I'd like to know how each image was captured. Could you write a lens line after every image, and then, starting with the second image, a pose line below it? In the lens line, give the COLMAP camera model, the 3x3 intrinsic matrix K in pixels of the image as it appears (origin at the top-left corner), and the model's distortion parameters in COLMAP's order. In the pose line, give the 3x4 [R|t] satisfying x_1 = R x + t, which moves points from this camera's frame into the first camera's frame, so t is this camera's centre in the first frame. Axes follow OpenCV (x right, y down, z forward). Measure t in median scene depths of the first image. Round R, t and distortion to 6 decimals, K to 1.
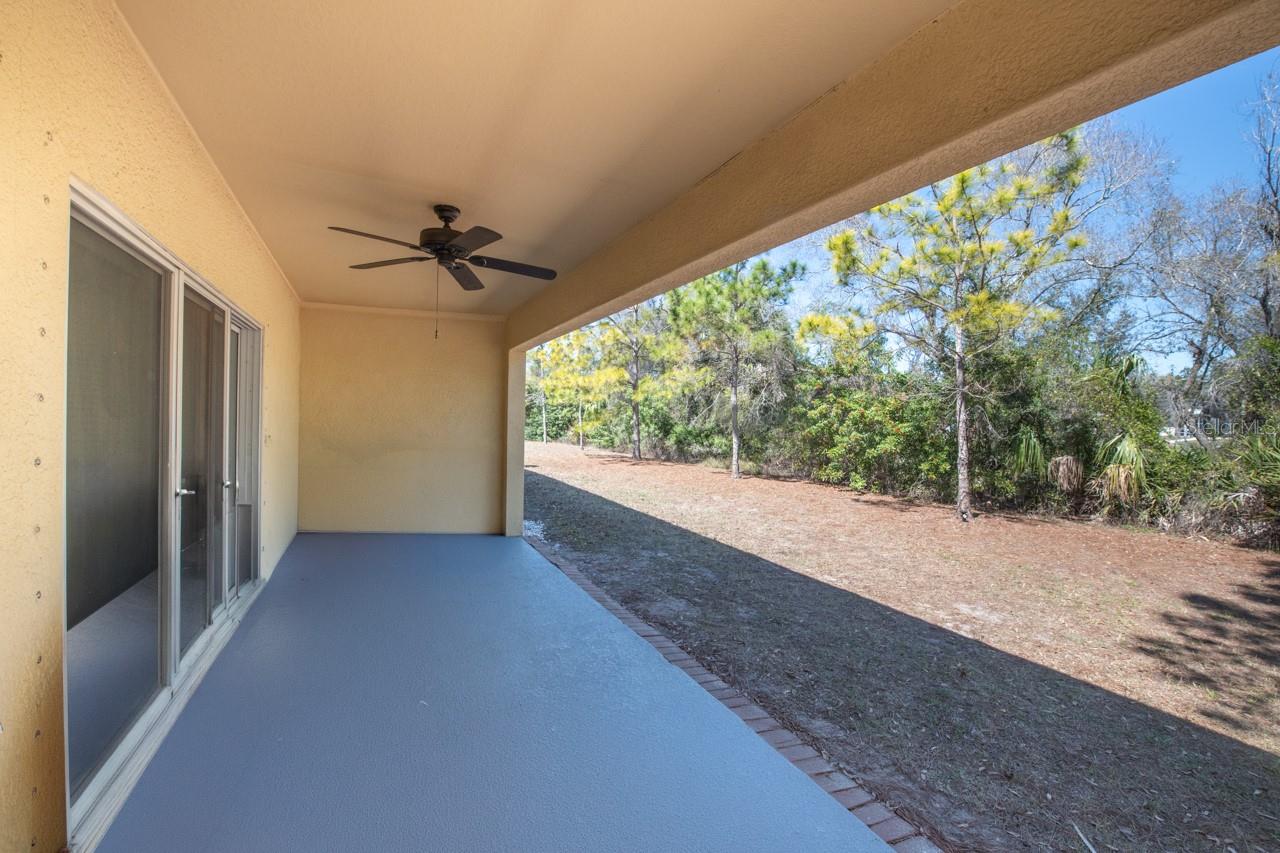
lens RADIAL K [[522.9, 0, 640.0], [0, 522.9, 426.5], [0, 0, 1]] dist [-0.001927, -0.000560]
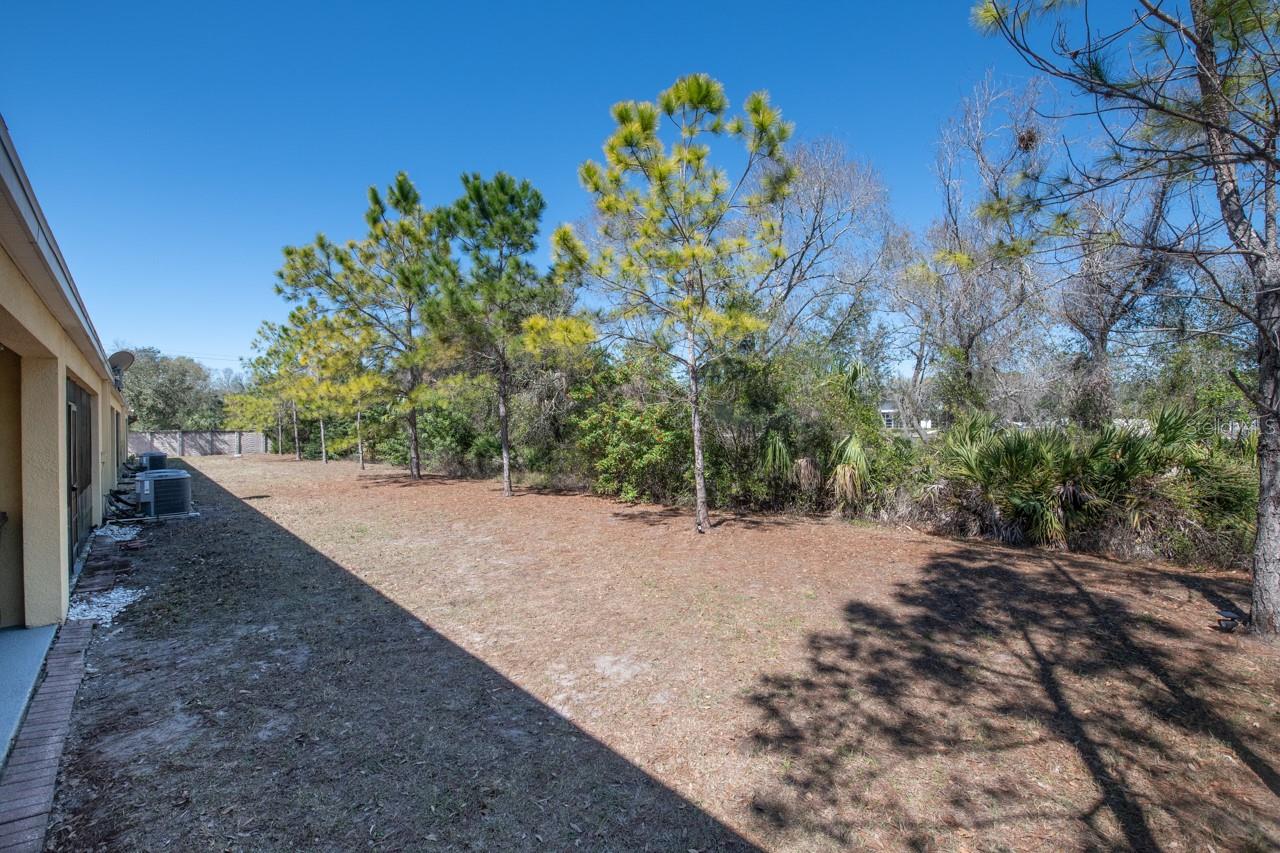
lens RADIAL K [[522.9, 0, 640.0], [0, 522.9, 426.5], [0, 0, 1]] dist [-0.001927, -0.000560]
pose [[0.961526, -0.031969, 0.272847, 0.207929], [0.034677, 0.999386, -0.005109, -0.013497], [-0.272516, 0.014374, 0.962044, 0.073453]]
